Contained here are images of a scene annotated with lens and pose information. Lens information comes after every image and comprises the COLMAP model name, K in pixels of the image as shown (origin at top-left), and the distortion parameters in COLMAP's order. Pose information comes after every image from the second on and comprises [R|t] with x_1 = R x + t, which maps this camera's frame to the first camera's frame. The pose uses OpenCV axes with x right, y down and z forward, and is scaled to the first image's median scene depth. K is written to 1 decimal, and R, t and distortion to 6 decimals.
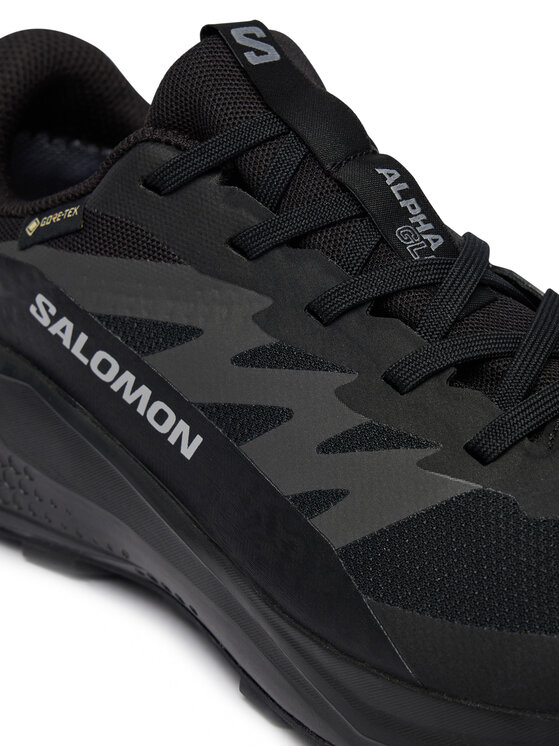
lens RADIAL K [[2205.6, 0, 279.2], [0, 2205.6, 371.5], [0, 0, 1]] dist [-0.263791, 0.000000]
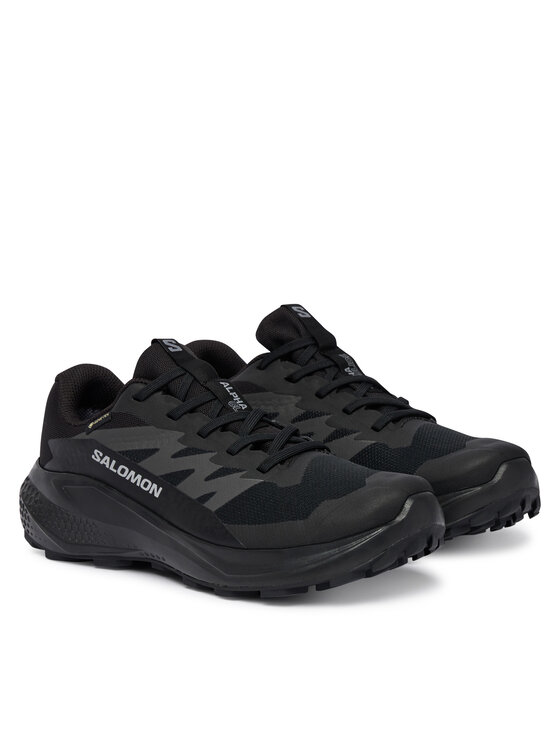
lens RADIAL K [[2205.6, 0, 280.4], [0, 2205.6, 373.5], [0, 0, 1]] dist [-0.263791, 0.000000]
pose [[0.996640, -0.079174, 0.021002, 0.061207], [0.081877, 0.955435, -0.283618, 0.654305], [0.002389, 0.284385, 0.958707, -1.549057]]
